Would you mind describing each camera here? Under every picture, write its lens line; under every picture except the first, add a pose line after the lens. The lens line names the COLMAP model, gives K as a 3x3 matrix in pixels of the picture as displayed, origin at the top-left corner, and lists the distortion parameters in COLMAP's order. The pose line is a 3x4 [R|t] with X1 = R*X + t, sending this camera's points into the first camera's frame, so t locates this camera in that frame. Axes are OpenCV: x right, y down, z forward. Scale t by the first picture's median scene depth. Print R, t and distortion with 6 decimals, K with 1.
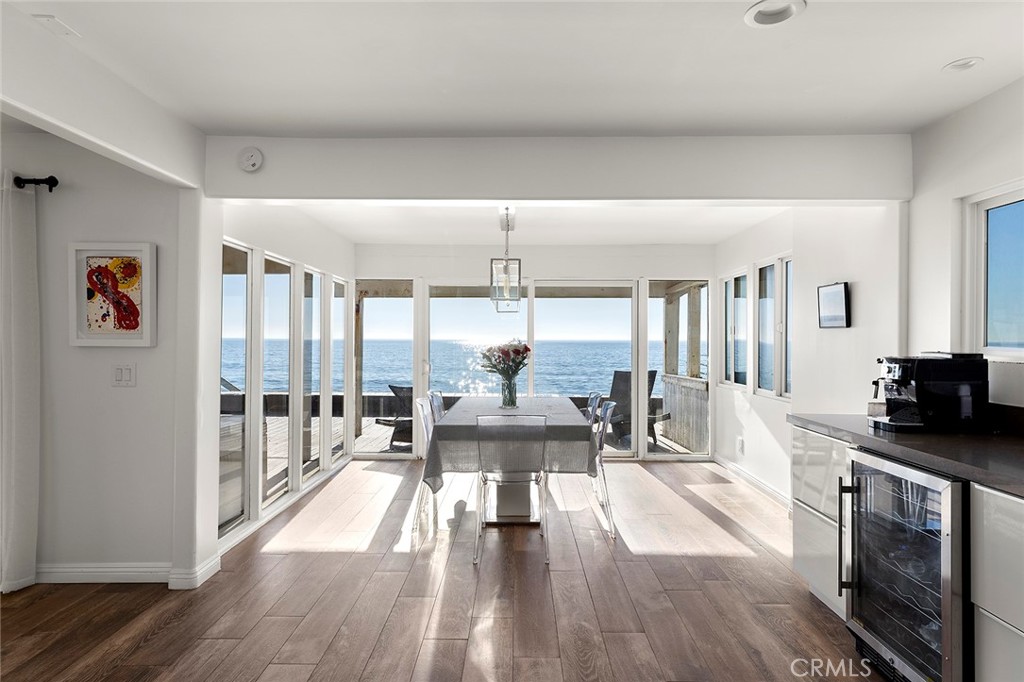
lens RADIAL K [[561.5, 0, 513.8], [0, 561.5, 342.0], [0, 0, 1]] dist [0.027402, -0.003436]
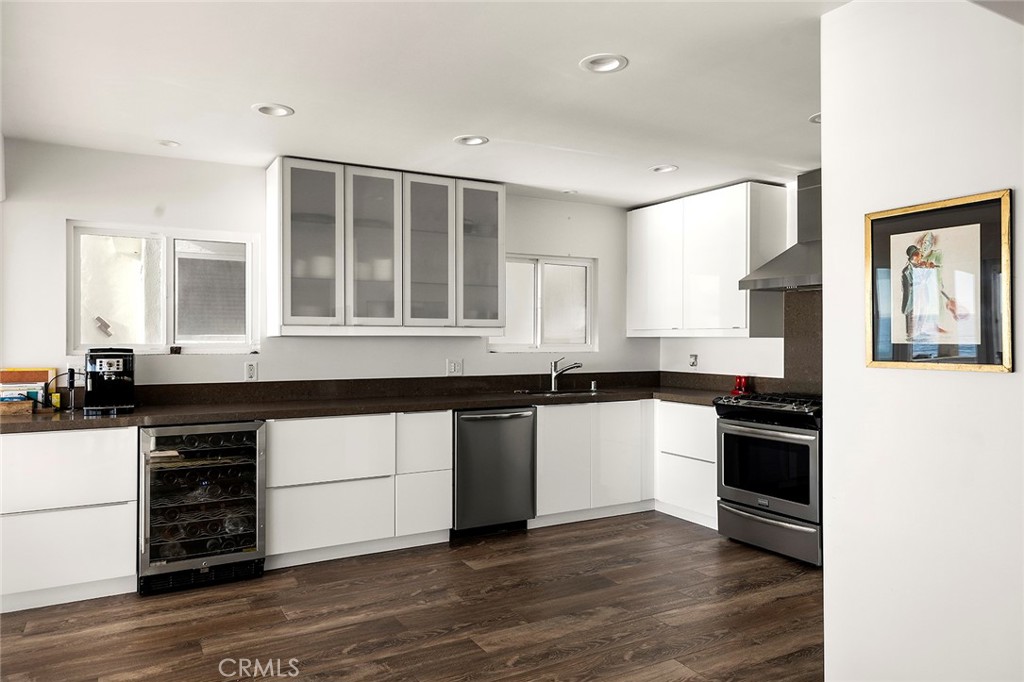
lens RADIAL K [[686.5, 0, 506.7], [0, 686.5, 340.1], [0, 0, 1]] dist [0.008272, 0.006367]
pose [[-0.489765, -0.007022, 0.871826, -0.892373], [0.002439, 0.999953, 0.009424, -0.009668], [-0.871851, 0.006742, -0.489725, 0.872246]]
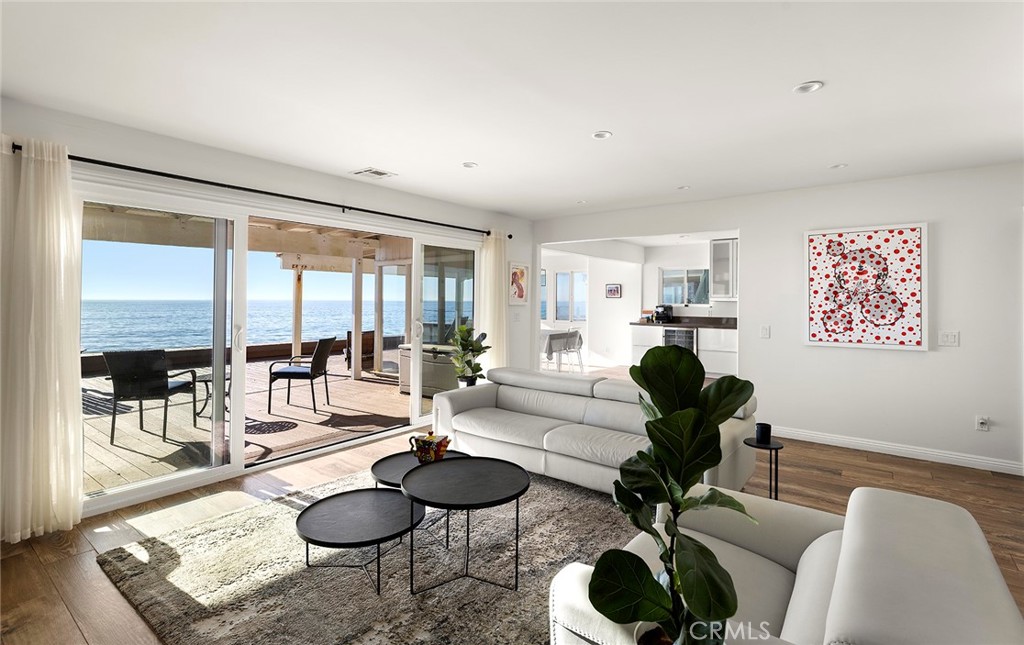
lens RADIAL K [[483.3, 0, 506.4], [0, 483.3, 299.2], [0, 0, 1]] dist [-0.002586, 0.000031]
pose [[0.610194, 0.001877, 0.792250, -2.589999], [0.002682, 0.999987, -0.004435, -0.007748], [-0.792248, 0.004832, 0.610180, -0.262538]]
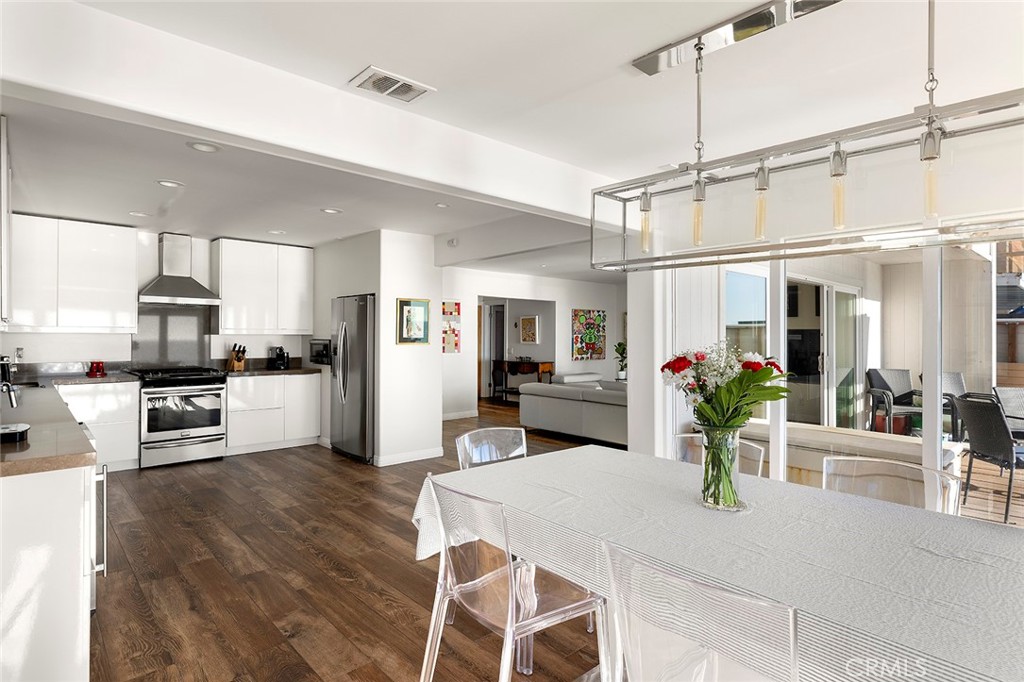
lens RADIAL K [[561.5, 0, 511.4], [0, 561.5, 333.6], [0, 0, 1]] dist [0.027402, -0.003436]
pose [[-0.737849, -0.011878, -0.674861, 0.622453], [-0.012473, 0.999914, -0.003963, -0.007896], [0.674850, 0.005493, -0.737934, 1.927205]]
